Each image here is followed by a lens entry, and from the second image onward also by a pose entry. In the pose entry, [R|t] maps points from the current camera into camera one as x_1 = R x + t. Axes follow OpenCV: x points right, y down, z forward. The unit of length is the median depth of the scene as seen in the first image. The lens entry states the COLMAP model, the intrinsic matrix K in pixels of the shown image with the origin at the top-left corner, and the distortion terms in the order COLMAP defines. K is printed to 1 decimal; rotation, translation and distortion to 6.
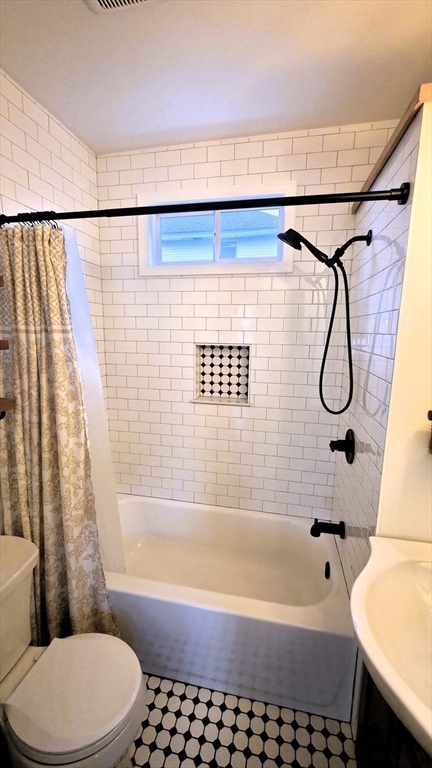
lens RADIAL K [[307.9, 0, 219.1], [0, 307.9, 382.0], [0, 0, 1]] dist [0.003573, -0.000168]
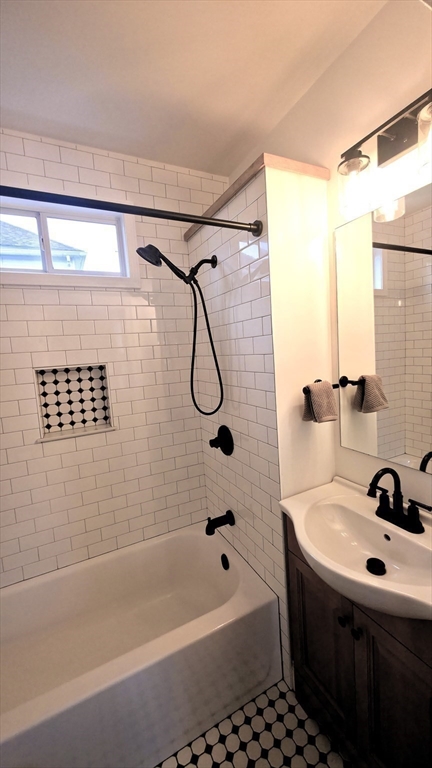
lens RADIAL K [[307.9, 0, 220.2], [0, 307.9, 381.4], [0, 0, 1]] dist [0.003573, -0.000168]
pose [[0.774623, -0.128388, 0.619254, -0.209977], [0.180769, 0.983273, -0.022264, 0.014109], [-0.606038, 0.129189, 0.784875, 0.077588]]
